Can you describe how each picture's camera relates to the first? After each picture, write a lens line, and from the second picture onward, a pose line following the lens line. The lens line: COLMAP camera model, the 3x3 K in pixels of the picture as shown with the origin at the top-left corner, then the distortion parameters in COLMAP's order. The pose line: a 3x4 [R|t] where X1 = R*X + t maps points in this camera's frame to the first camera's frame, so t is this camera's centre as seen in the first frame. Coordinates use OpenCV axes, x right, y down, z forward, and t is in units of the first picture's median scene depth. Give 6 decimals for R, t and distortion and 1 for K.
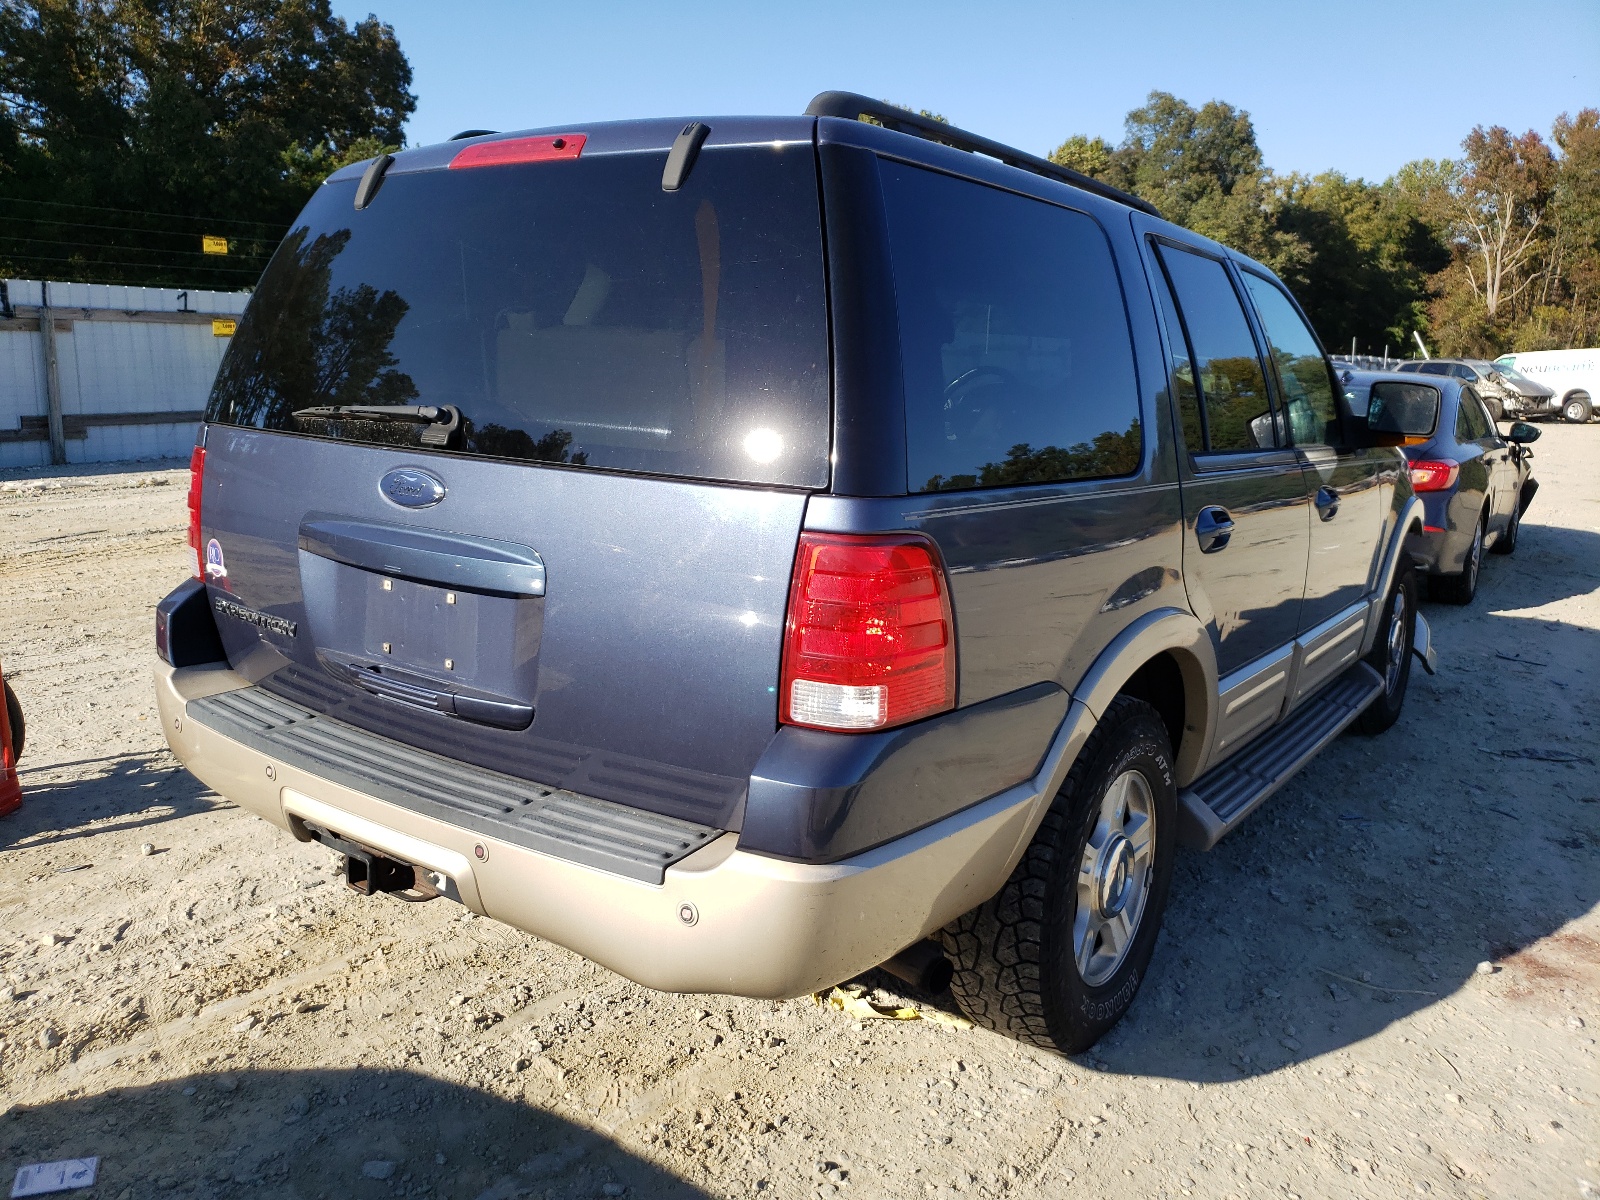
lens RADIAL K [[1336.6, 0, 800.0], [0, 1336.6, 600.0], [0, 0, 1]] dist [-0.092902, 0.150085]
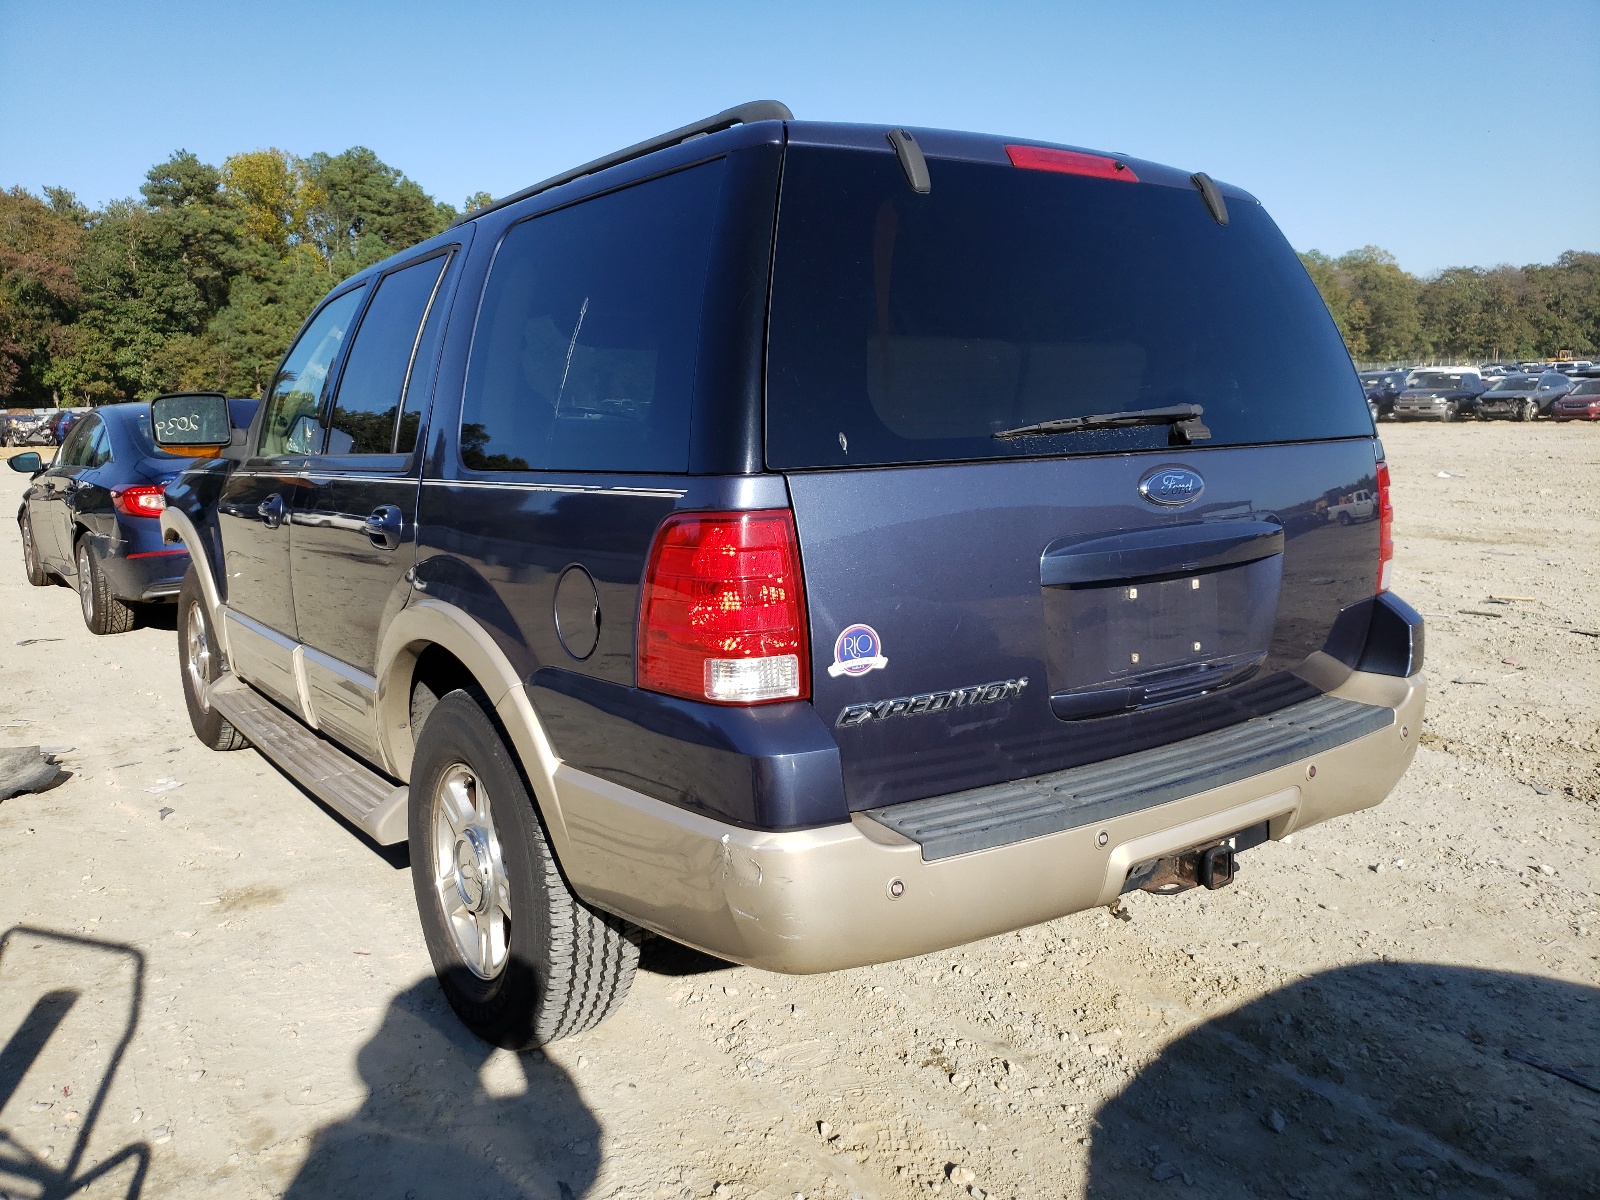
lens RADIAL K [[1336.6, 0, 800.0], [0, 1336.6, 600.0], [0, 0, 1]] dist [-0.092902, 0.150085]
pose [[0.293698, -0.190405, 0.936743, -1.229283], [0.195481, 0.971215, 0.136122, -0.176983], [-0.935697, 0.143137, 0.322464, 0.875008]]
